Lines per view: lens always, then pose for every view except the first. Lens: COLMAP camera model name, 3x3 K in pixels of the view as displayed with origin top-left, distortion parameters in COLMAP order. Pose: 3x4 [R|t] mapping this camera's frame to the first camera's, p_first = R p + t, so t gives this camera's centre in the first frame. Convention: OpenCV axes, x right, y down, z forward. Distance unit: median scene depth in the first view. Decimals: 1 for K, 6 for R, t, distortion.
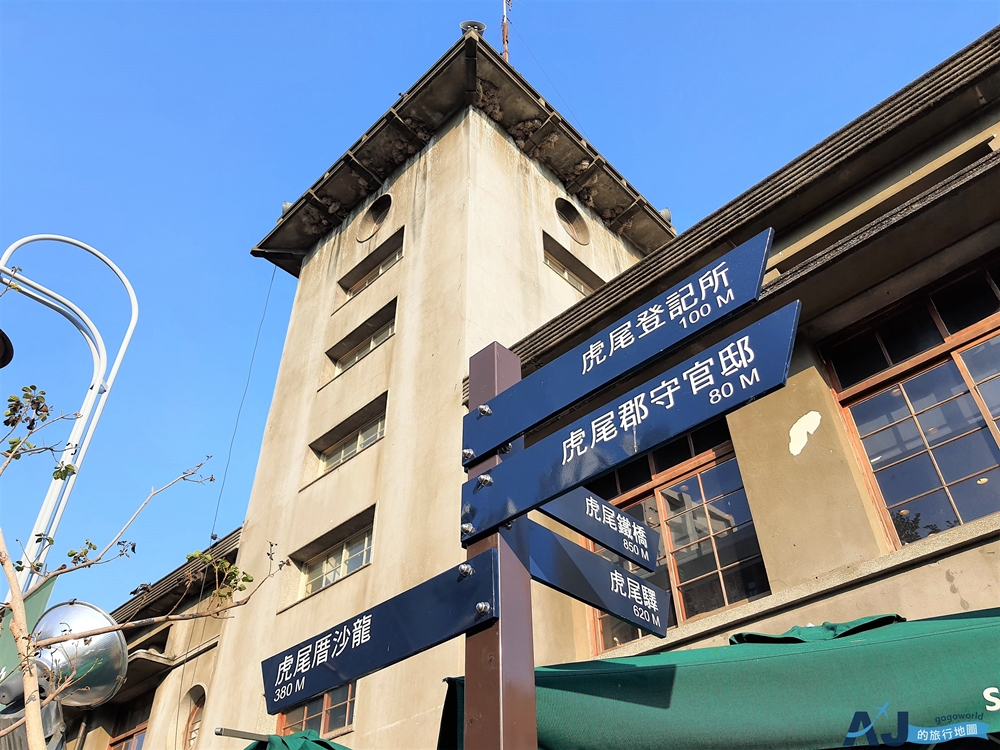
lens RADIAL K [[780.7, 0, 498.2], [0, 780.7, 382.9], [0, 0, 1]] dist [0.083058, -0.151018]
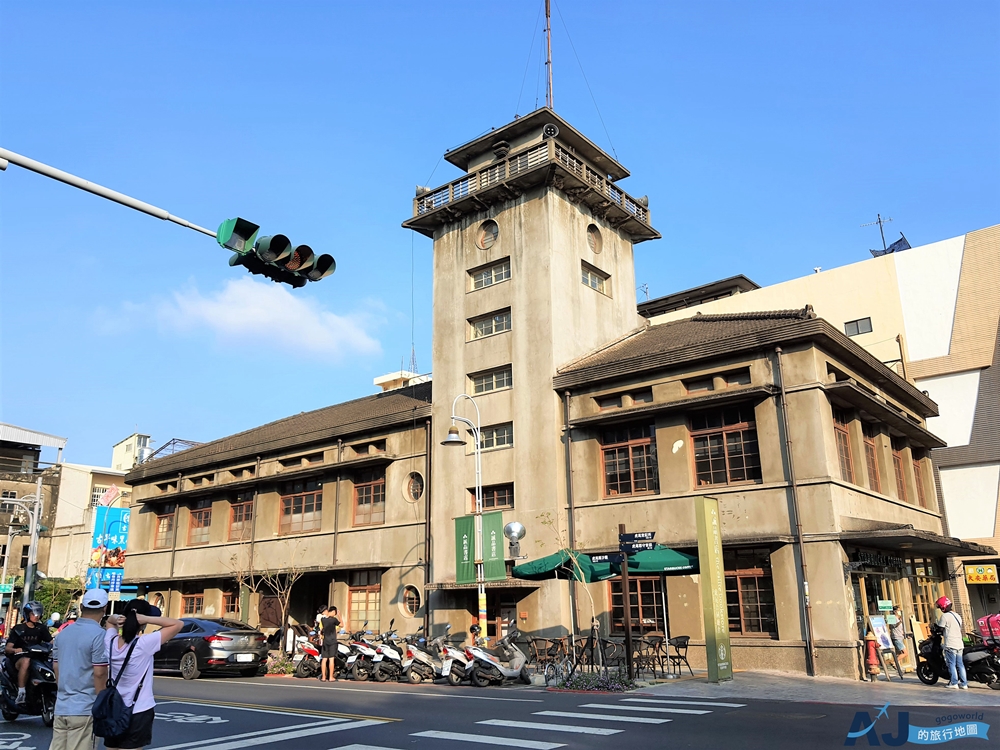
lens RADIAL K [[801.1, 0, 500.0], [0, 801.1, 375.0], [0, 0, 1]] dist [0.069566, -0.001985]
pose [[0.995718, 0.025081, 0.088977, -0.305860], [-0.058913, 0.913889, 0.401666, -0.708687], [-0.071241, -0.405188, 0.911454, -0.878145]]
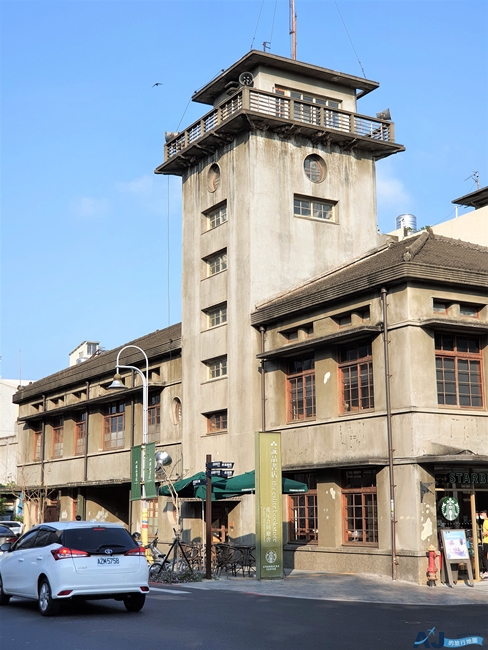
lens RADIAL K [[962.3, 0, 244.0], [0, 962.3, 325.0], [0, 0, 1]] dist [0.026449, 1.555189]
pose [[0.965379, -0.042526, -0.257363, 0.551775], [0.163321, 0.867845, 0.469225, -1.076856], [0.203397, -0.495012, 0.844744, -1.268170]]
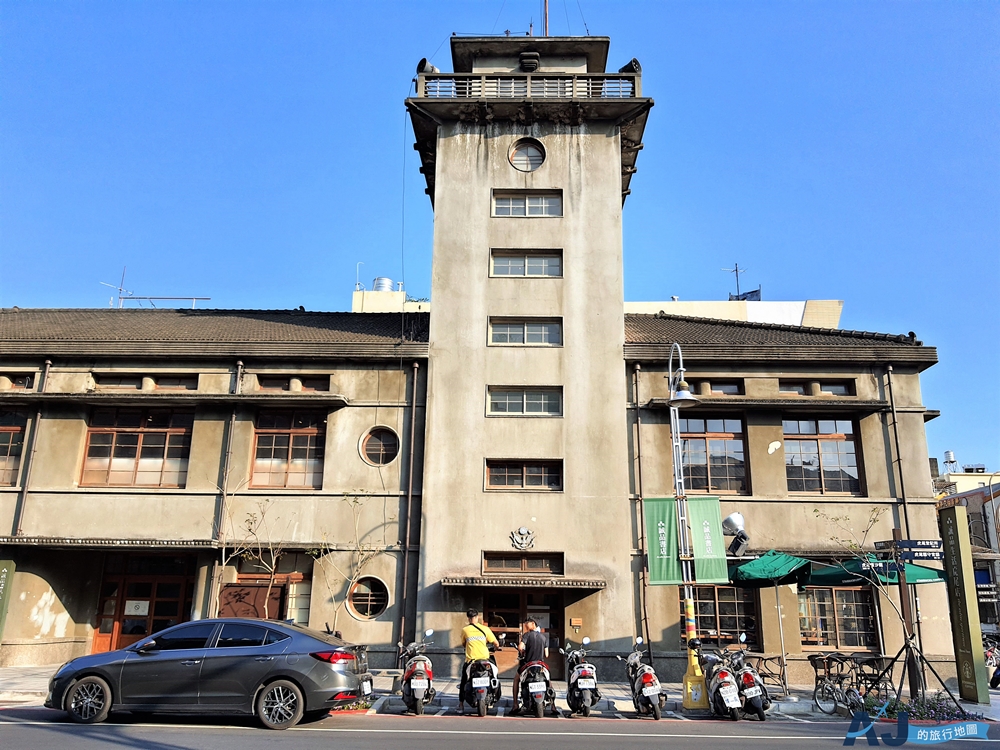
lens RADIAL K [[780.7, 0, 498.2], [0, 780.7, 382.9], [0, 0, 1]] dist [0.083058, -0.151018]
pose [[0.734000, 0.209525, 0.646021, -1.139782], [-0.456949, 0.856074, 0.241527, -0.188039], [-0.502436, -0.472479, 0.724100, -0.258972]]
